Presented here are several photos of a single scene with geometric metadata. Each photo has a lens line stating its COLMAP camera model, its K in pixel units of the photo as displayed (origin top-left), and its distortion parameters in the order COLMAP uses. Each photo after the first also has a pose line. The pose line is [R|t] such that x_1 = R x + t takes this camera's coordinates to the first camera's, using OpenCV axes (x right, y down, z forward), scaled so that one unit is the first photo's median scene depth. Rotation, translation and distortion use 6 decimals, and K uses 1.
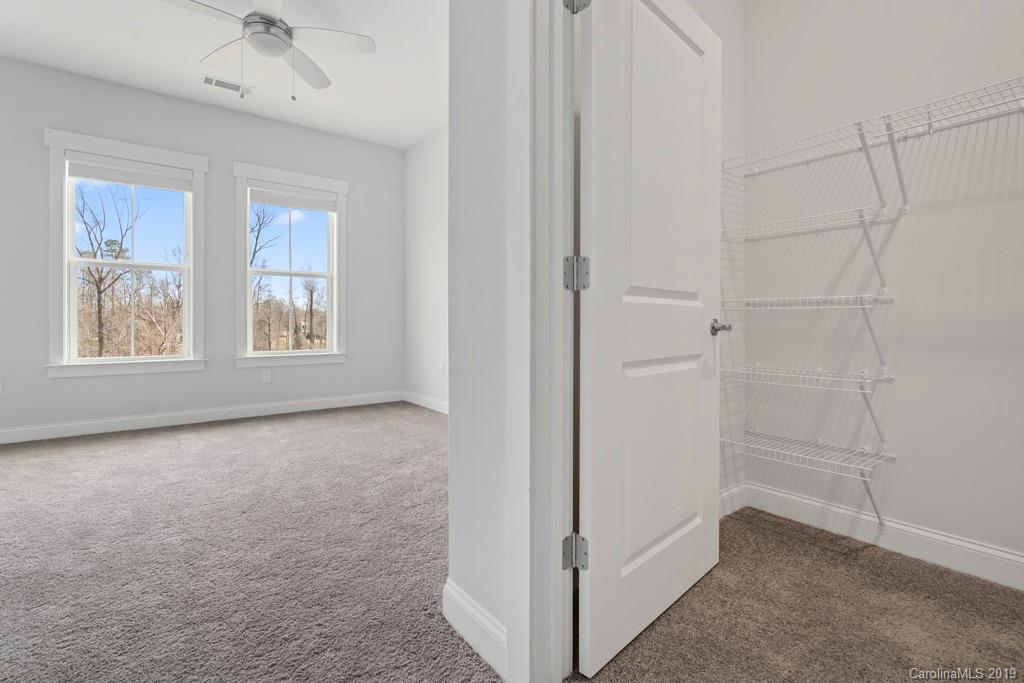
lens RADIAL K [[466.1, 0, 508.8], [0, 466.1, 330.4], [0, 0, 1]] dist [-0.002238, -0.000135]
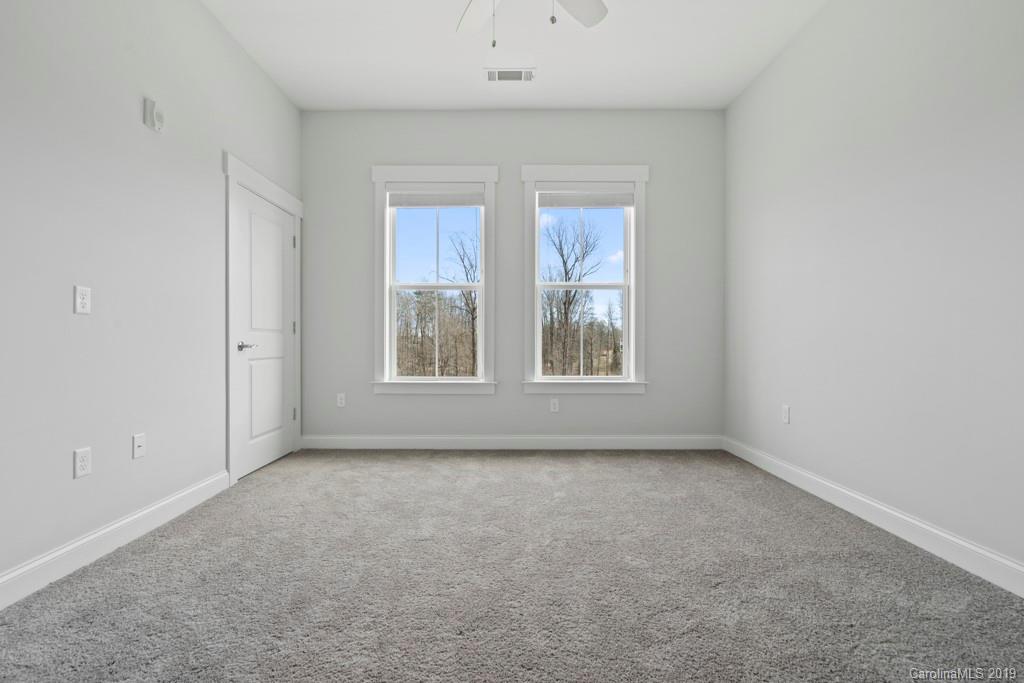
lens RADIAL K [[462.3, 0, 508.2], [0, 462.3, 339.6], [0, 0, 1]] dist [-0.001913, 0.000037]
pose [[0.791236, -0.002142, -0.611507, -0.072572], [-0.012108, 0.999743, -0.019169, -0.007581], [0.611391, 0.022571, 0.791007, 0.320841]]
